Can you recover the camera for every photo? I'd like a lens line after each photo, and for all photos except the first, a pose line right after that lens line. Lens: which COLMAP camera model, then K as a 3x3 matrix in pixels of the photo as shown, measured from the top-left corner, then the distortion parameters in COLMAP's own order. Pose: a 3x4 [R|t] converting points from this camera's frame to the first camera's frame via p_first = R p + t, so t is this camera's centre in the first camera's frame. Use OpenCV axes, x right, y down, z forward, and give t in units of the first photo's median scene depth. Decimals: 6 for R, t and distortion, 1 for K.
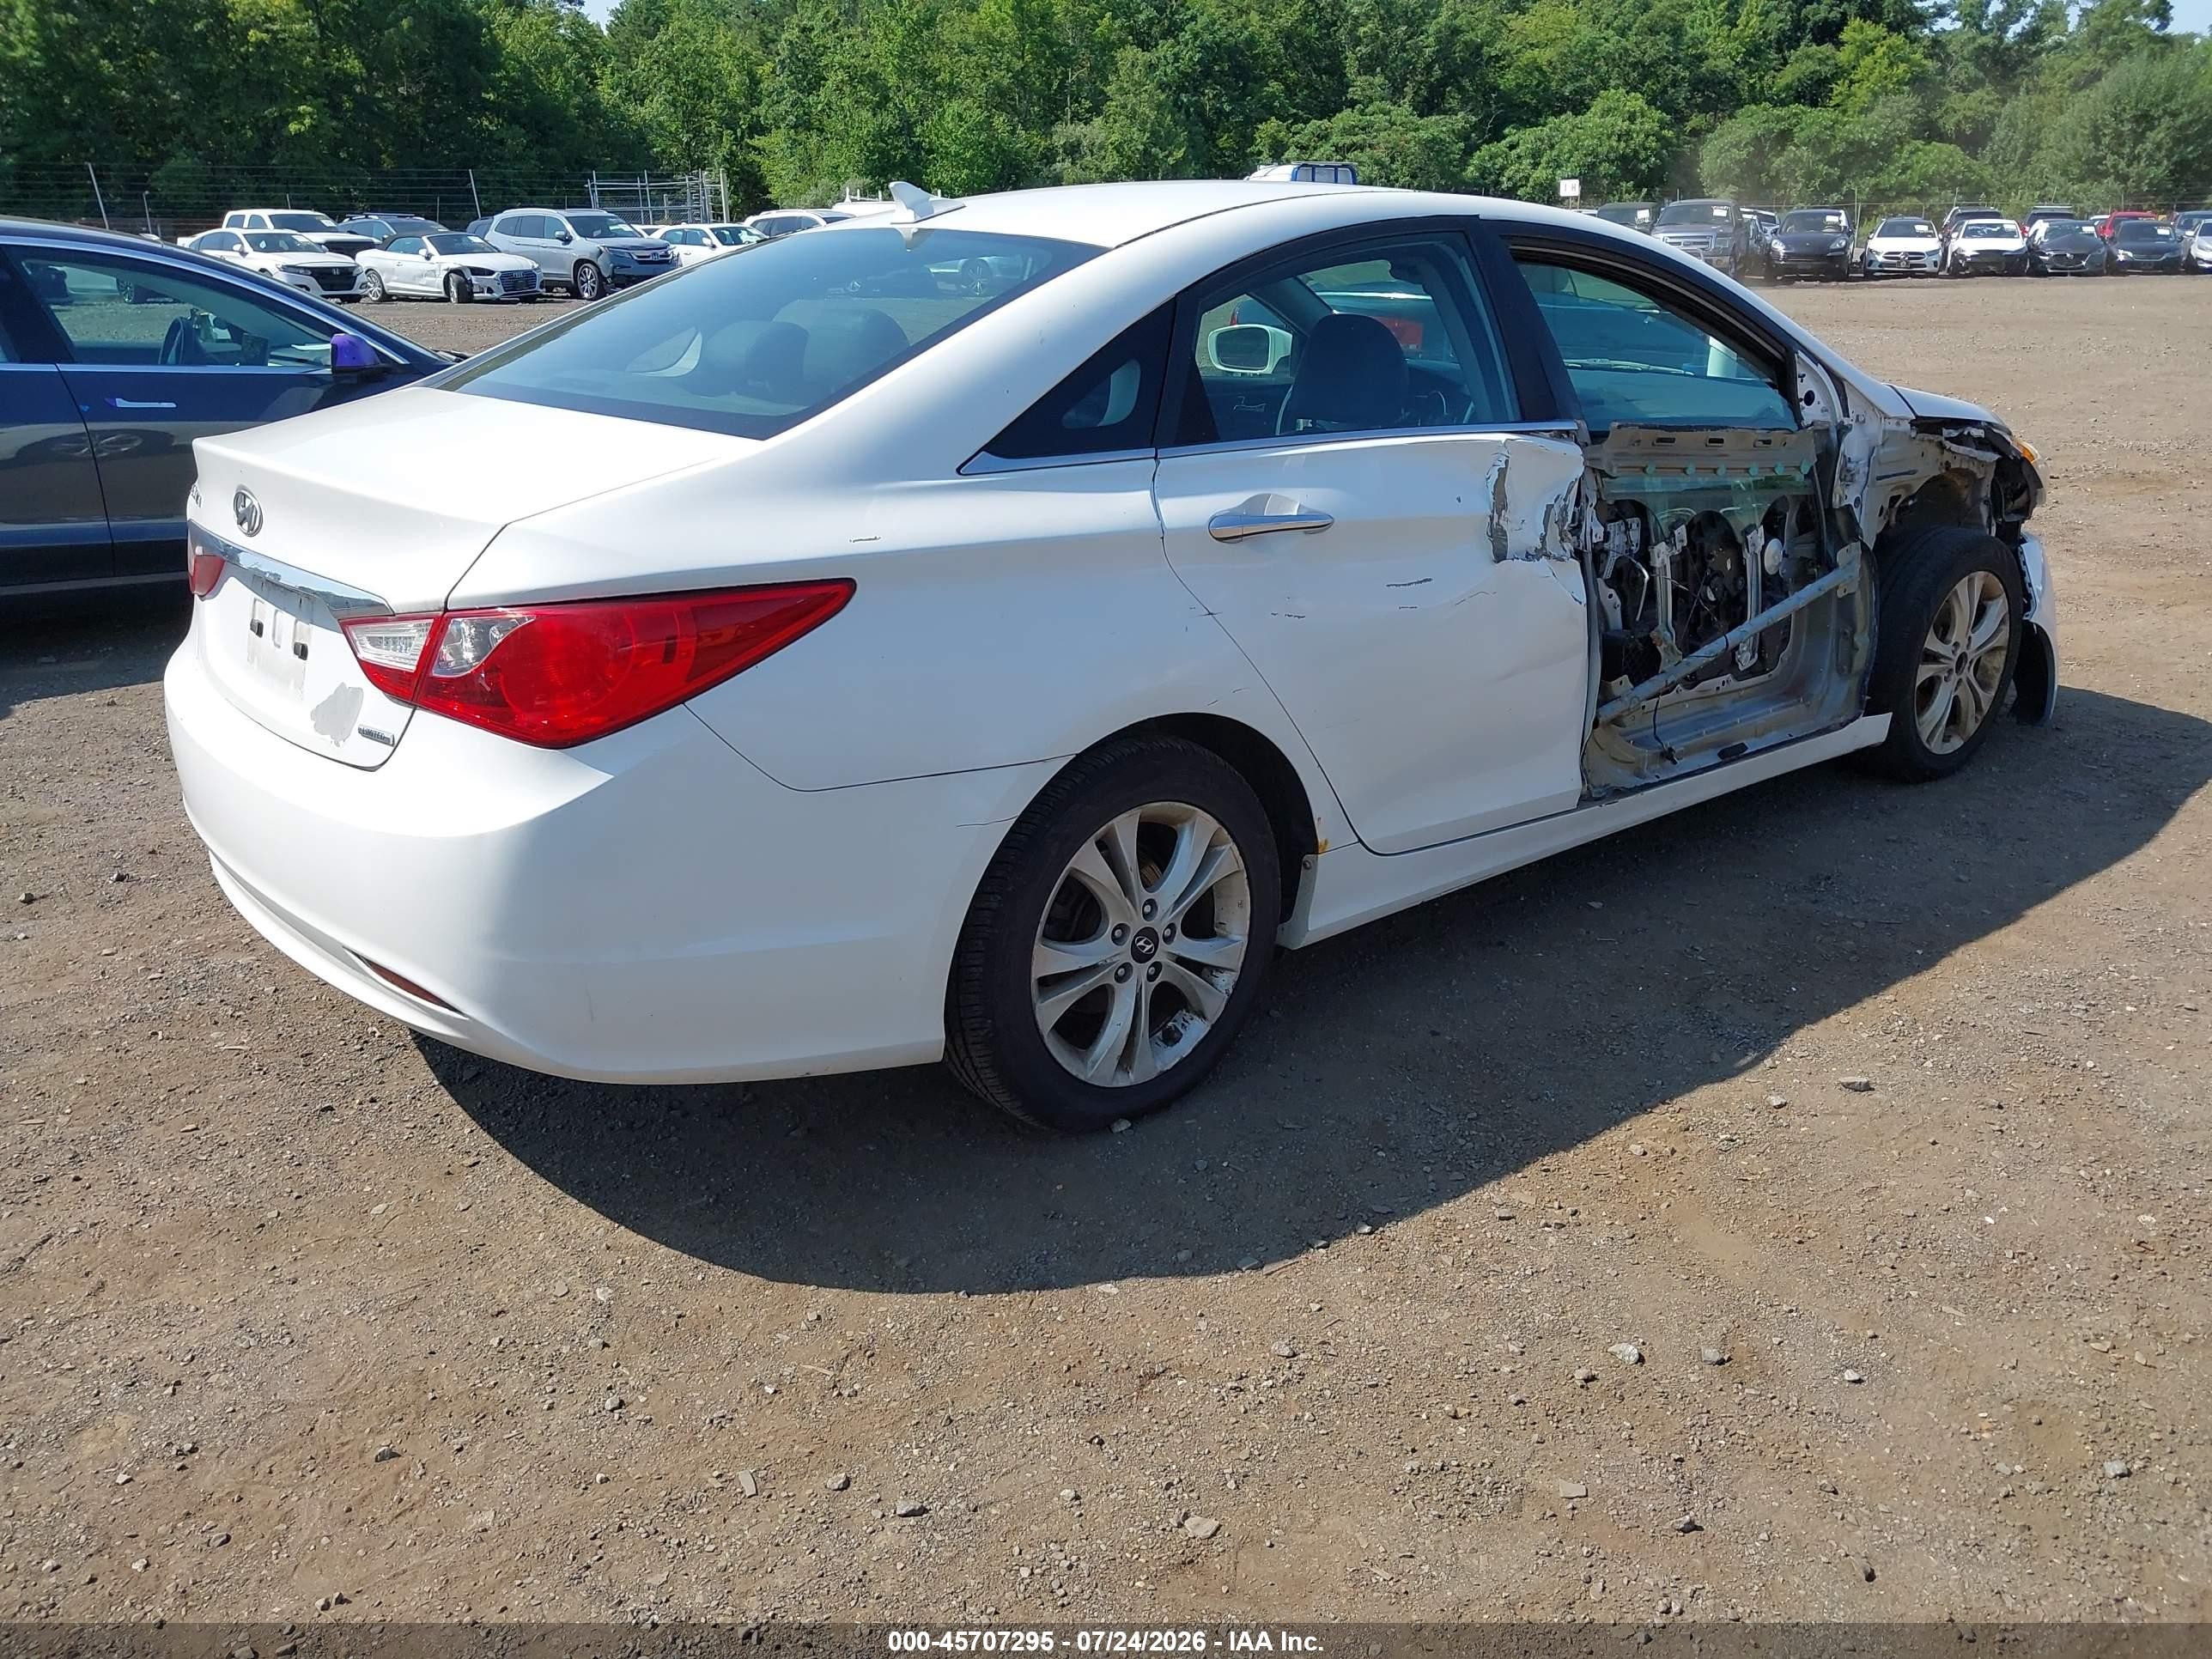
lens RADIAL K [[1792.7, 0, 1106.0], [0, 1792.7, 829.5], [0, 0, 1]] dist [0.000852, 0.001624]
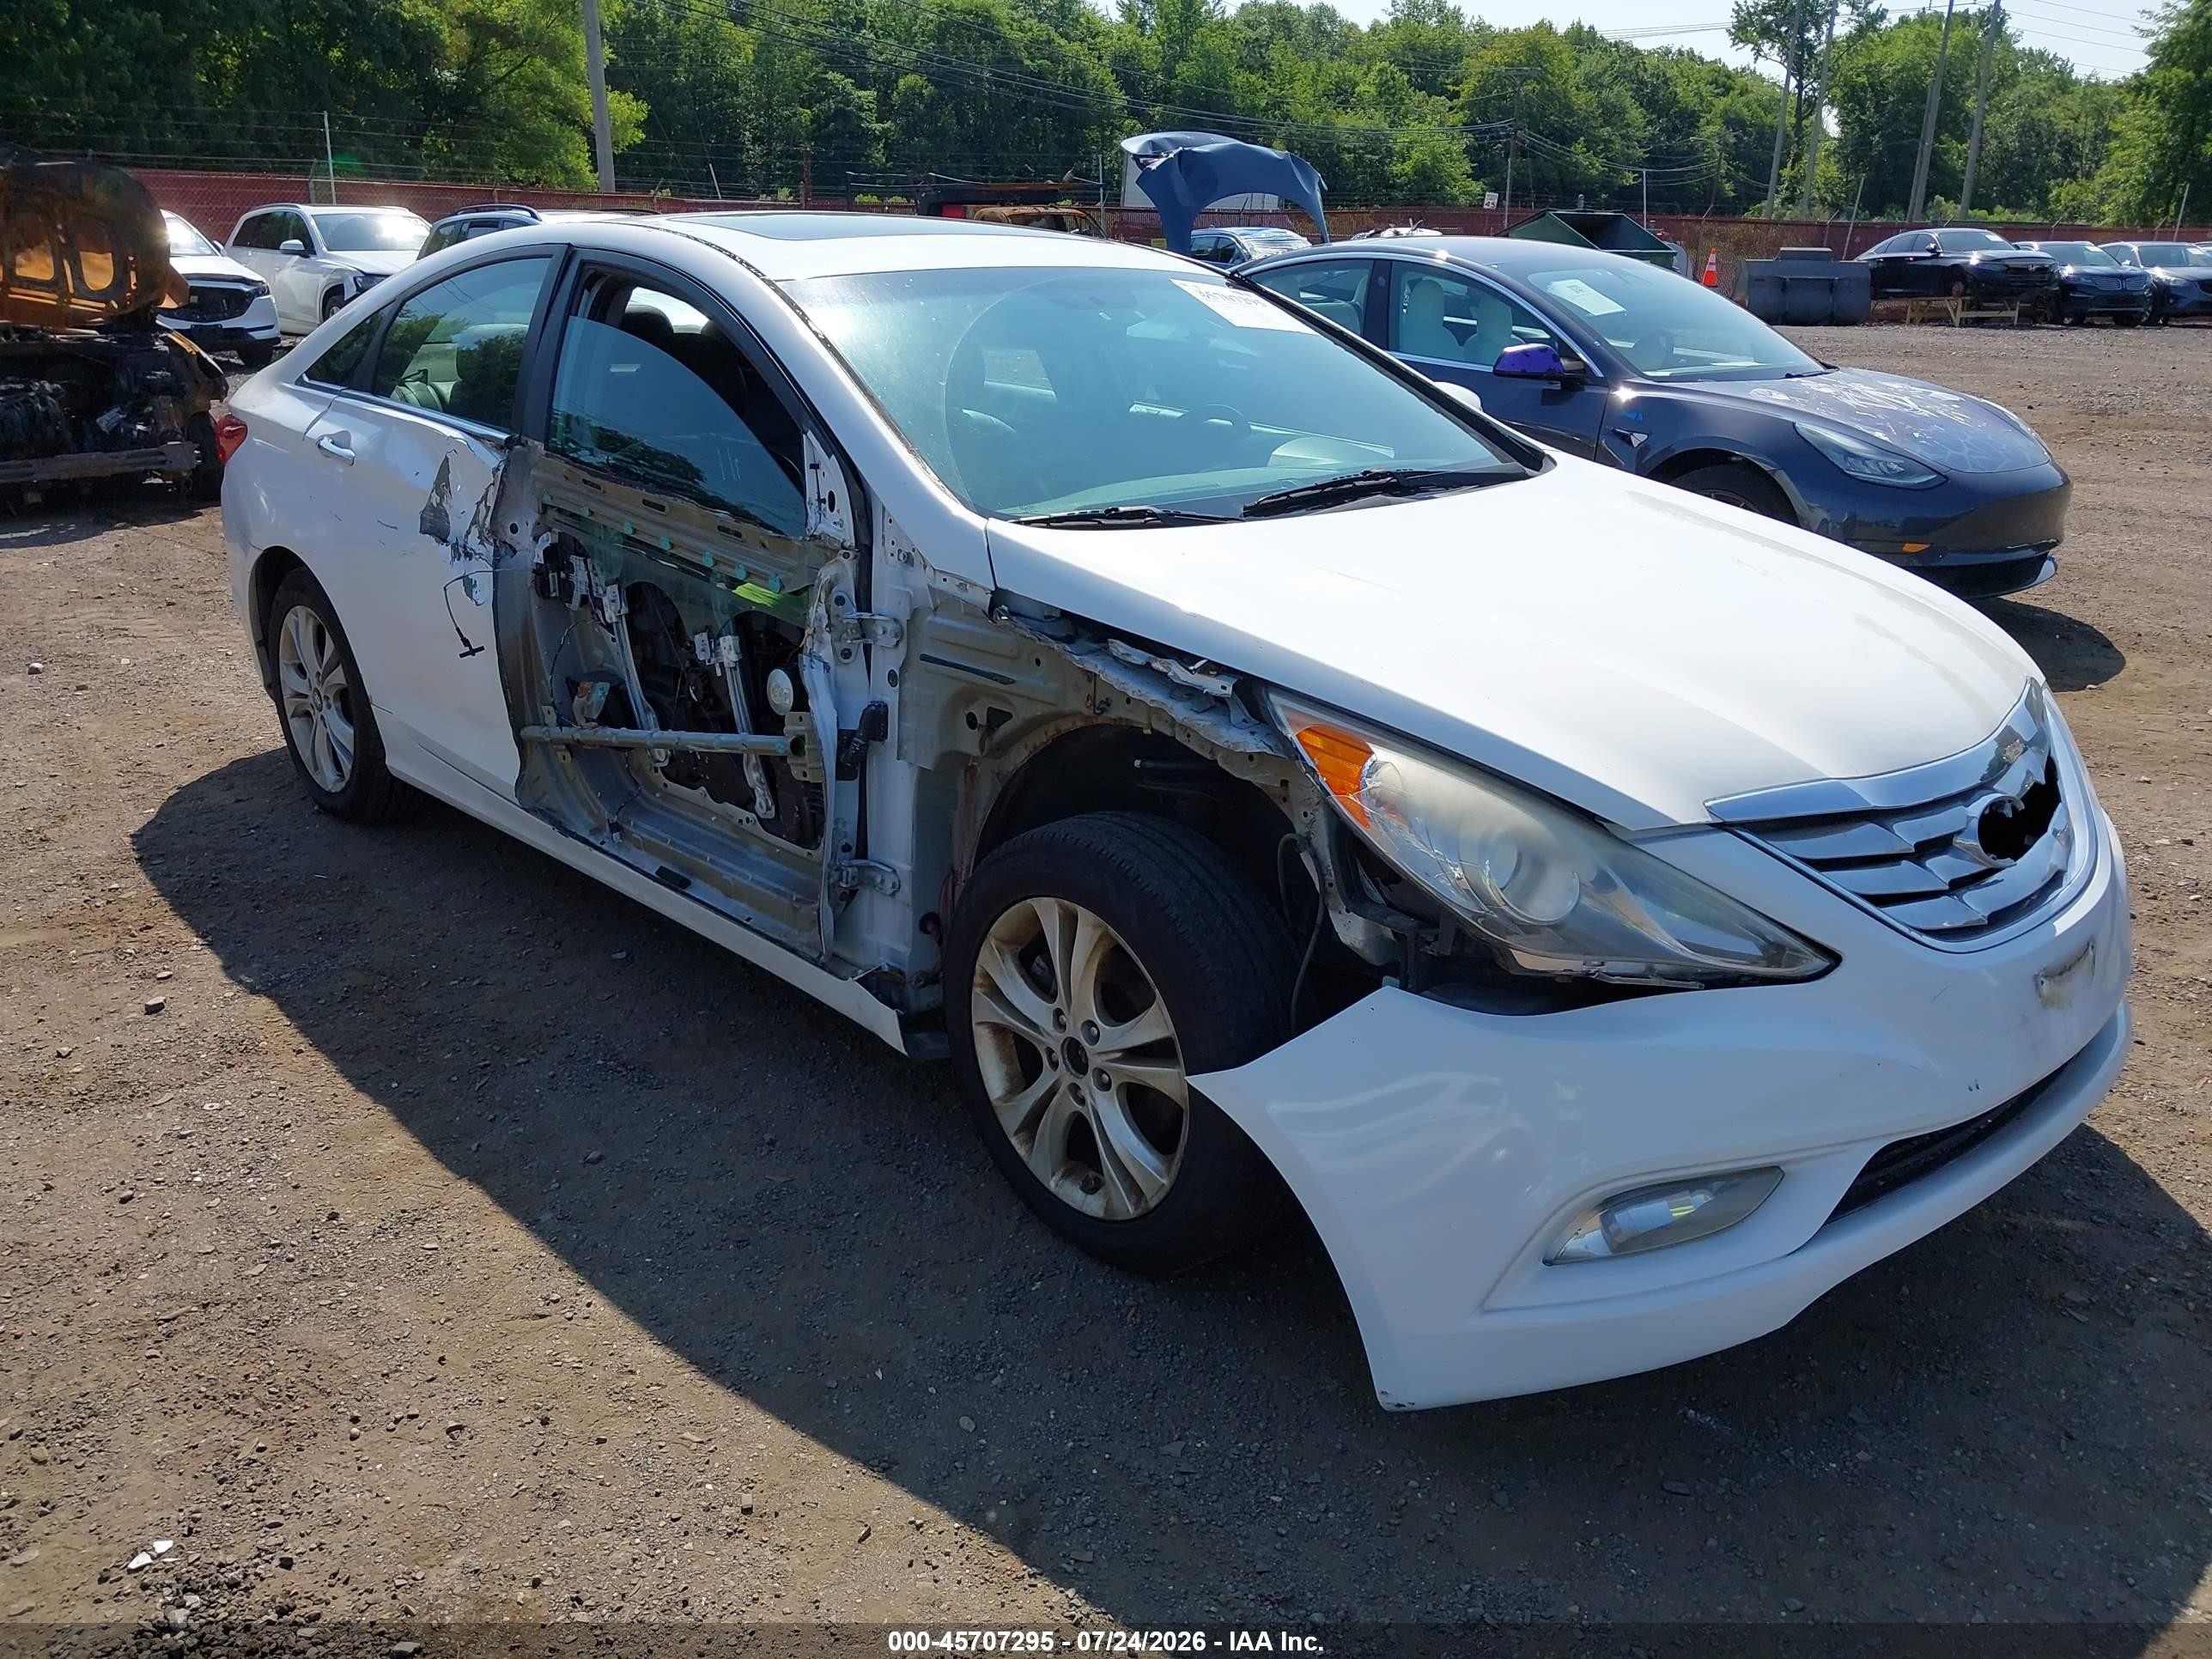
lens RADIAL K [[1791.4, 0, 1109.3], [0, 1791.4, 835.0], [0, 0, 1]] dist [0.004314, -0.000839]
pose [[0.039149, 0.326521, -0.944379, 0.087261], [-0.323923, 0.898213, 0.297131, -0.028834], [0.945273, 0.294274, 0.140932, 0.081236]]
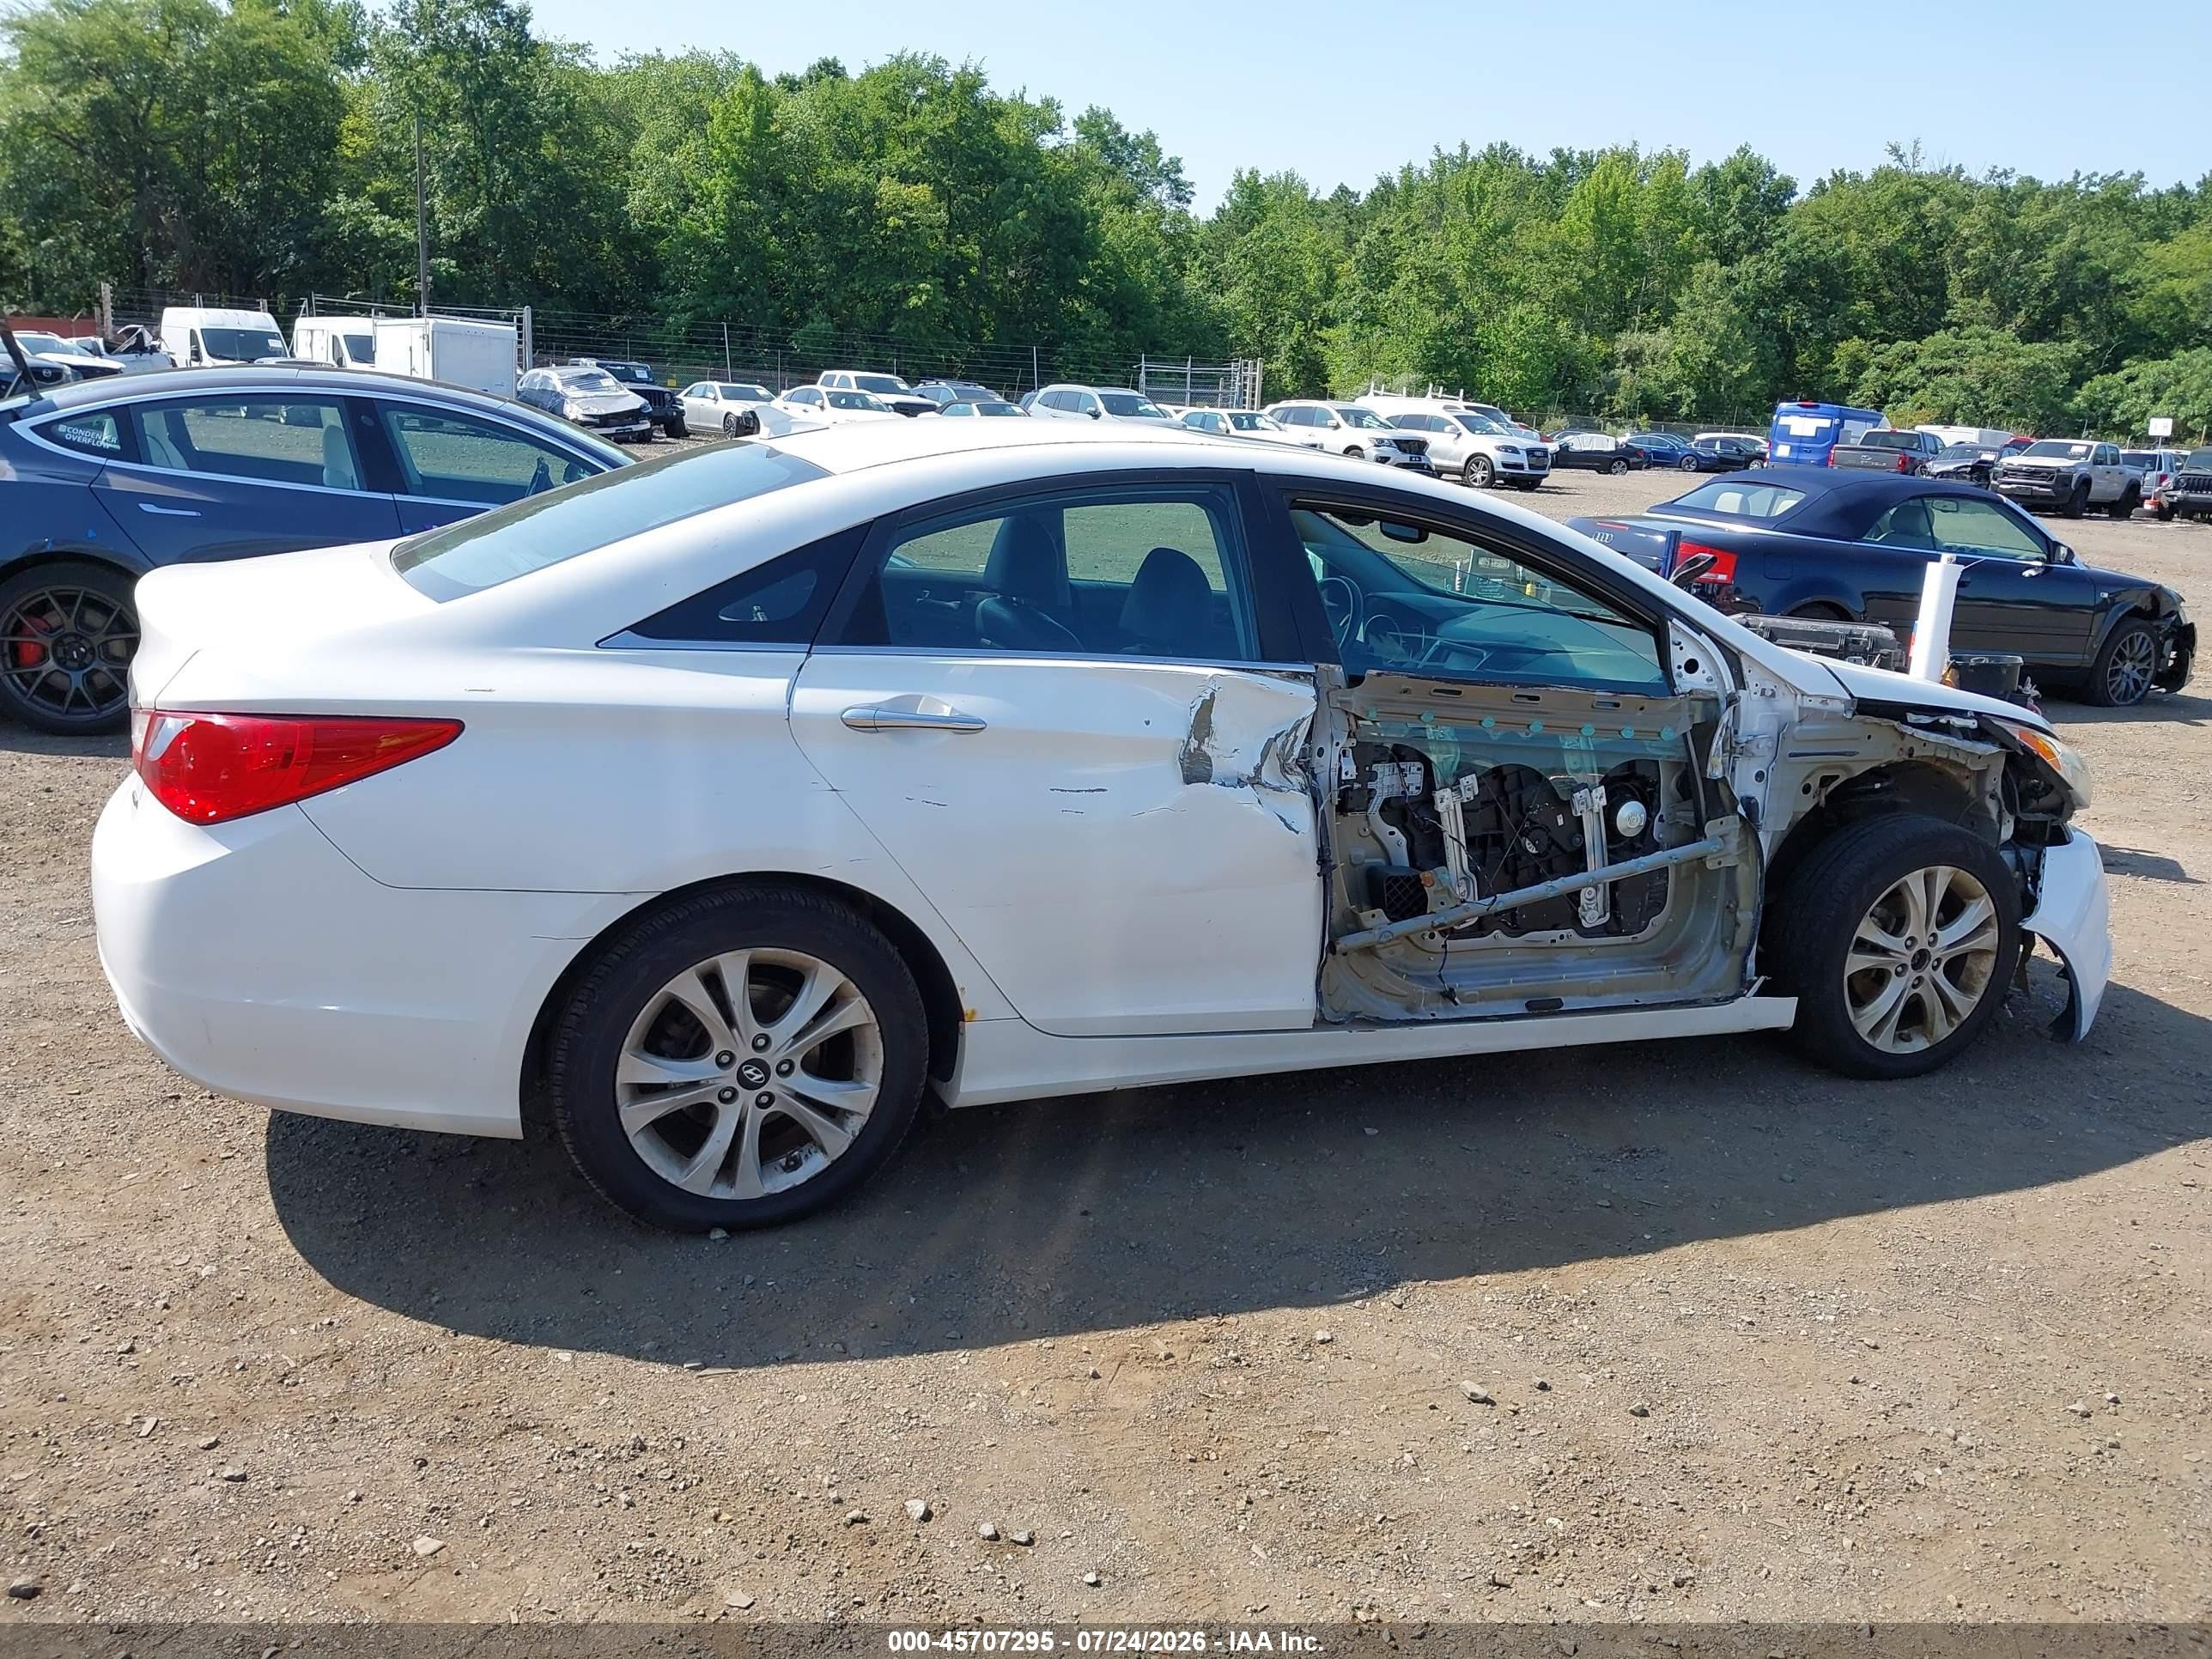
lens RADIAL K [[1791.4, 0, 1109.3], [0, 1791.4, 835.0], [0, 0, 1]] dist [0.004314, -0.000839]
pose [[0.949269, 0.130496, -0.286111, 0.029810], [-0.156668, 0.985133, -0.070478, -0.002203], [0.272661, 0.111727, 0.955601, -0.001896]]
